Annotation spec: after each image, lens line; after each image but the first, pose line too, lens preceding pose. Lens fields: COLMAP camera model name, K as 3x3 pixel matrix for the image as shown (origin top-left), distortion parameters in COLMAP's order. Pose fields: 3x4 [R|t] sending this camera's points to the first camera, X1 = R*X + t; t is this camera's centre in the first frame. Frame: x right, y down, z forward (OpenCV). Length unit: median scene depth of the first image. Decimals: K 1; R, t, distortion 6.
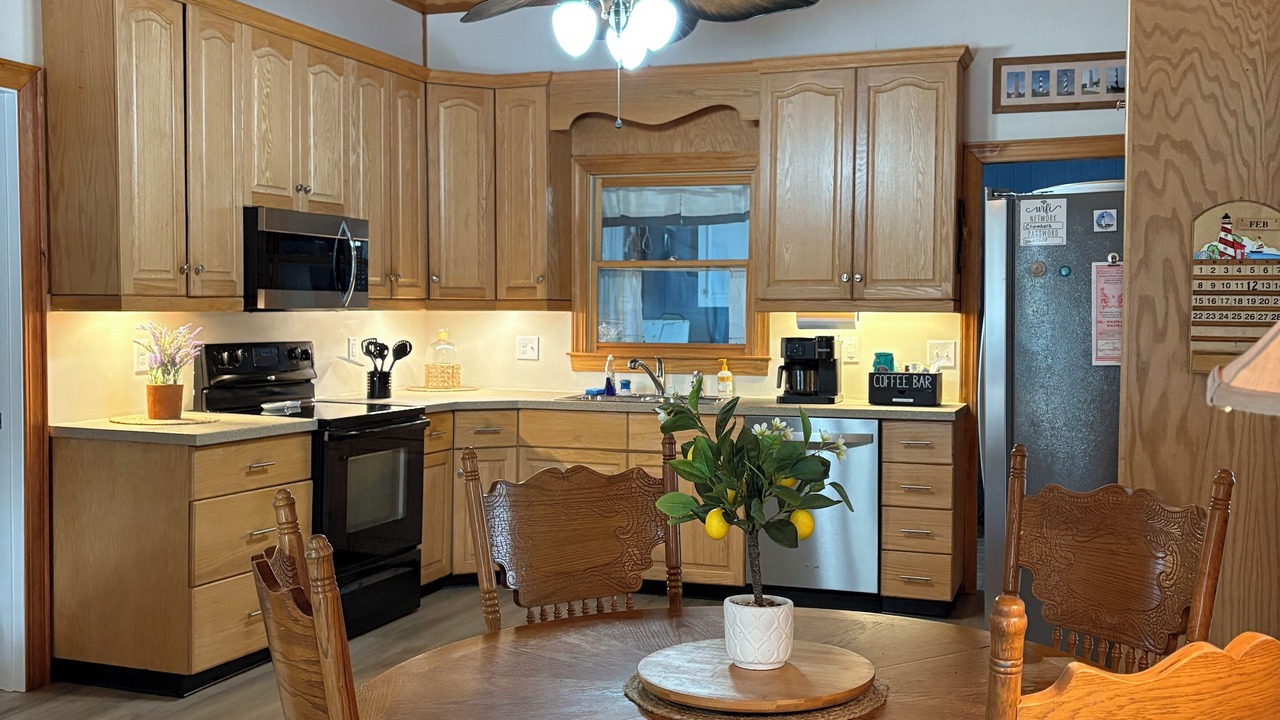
lens RADIAL K [[1304.3, 0, 637.9], [0, 1304.3, 354.4], [0, 0, 1]] dist [0.039246, 0.000000]
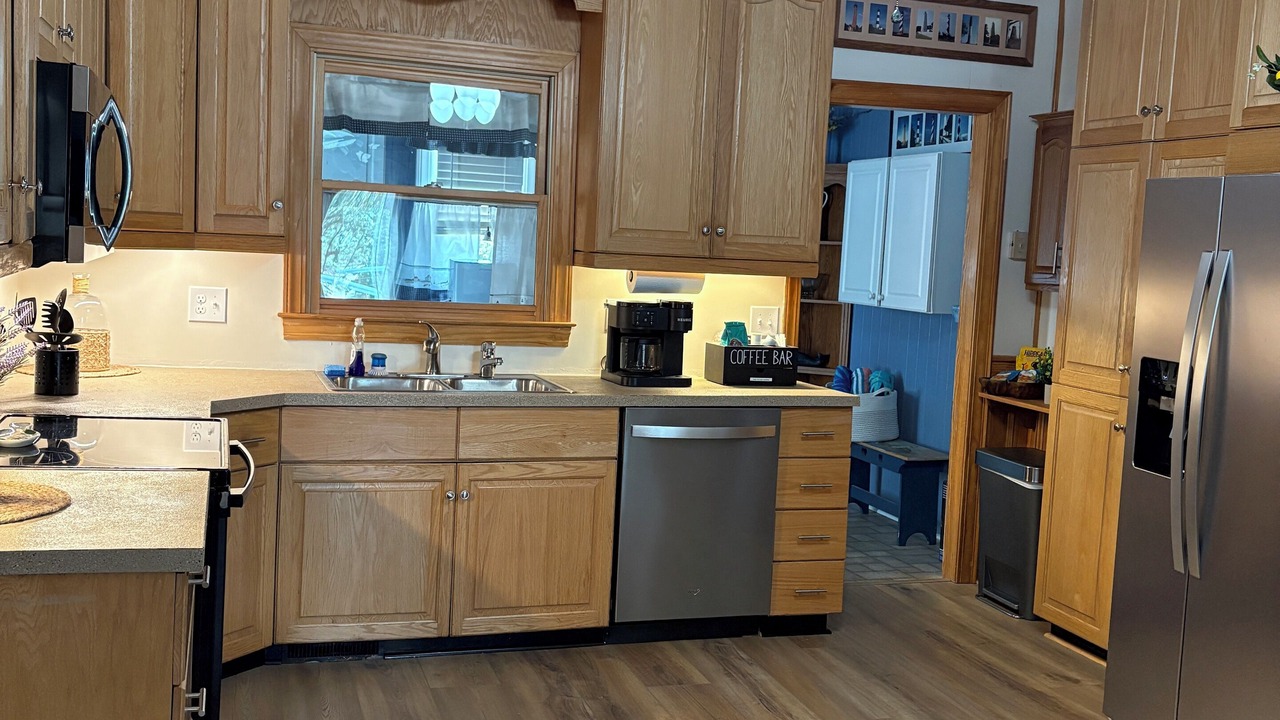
lens RADIAL K [[1304.3, 0, 654.0], [0, 1304.3, 365.9], [0, 0, 1]] dist [0.039246, 0.000000]
pose [[0.785495, -0.024325, 0.618390, -0.363853], [-0.027337, 0.996888, 0.073938, -0.033430], [-0.618264, -0.074982, 0.782386, 0.379030]]
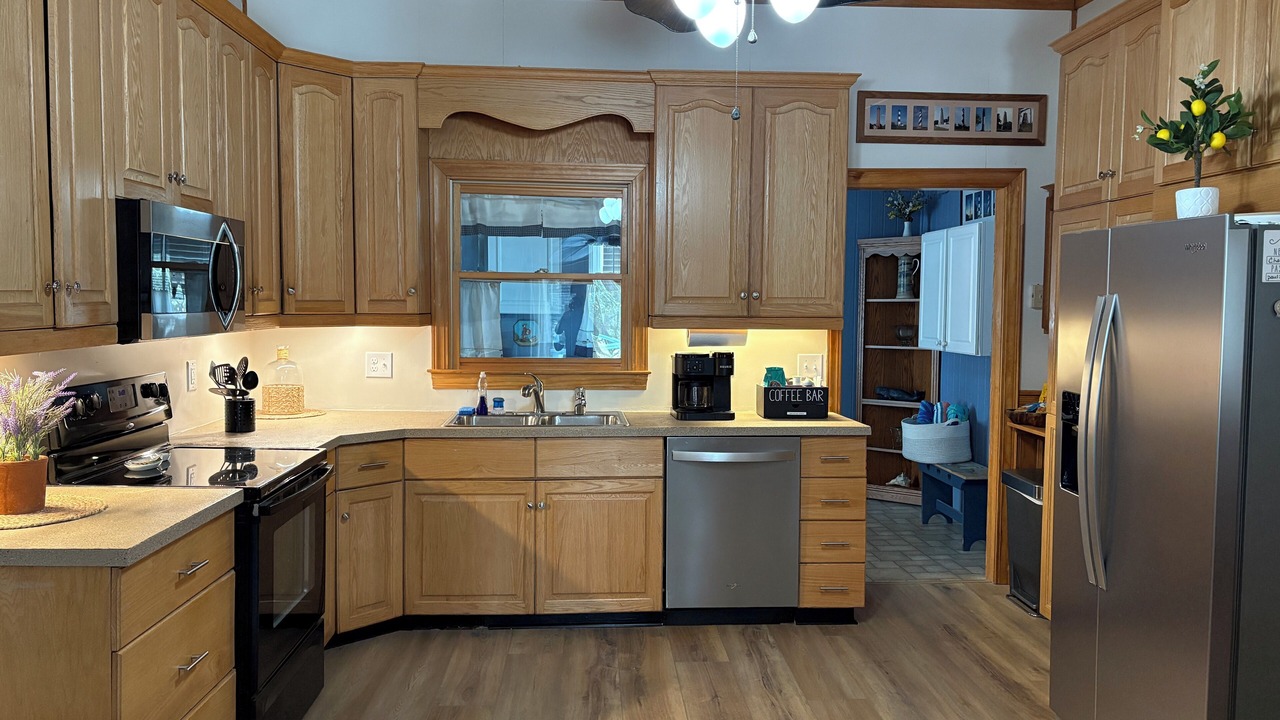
lens RADIAL K [[976.2, 0, 644.2], [0, 976.2, 358.4], [0, 0, 1]] dist [0.030265, -0.020709]
pose [[0.918631, -0.020149, 0.394601, -0.210972], [0.008739, 0.999491, 0.030692, -0.033166], [-0.395019, -0.024747, 0.918340, 0.328680]]
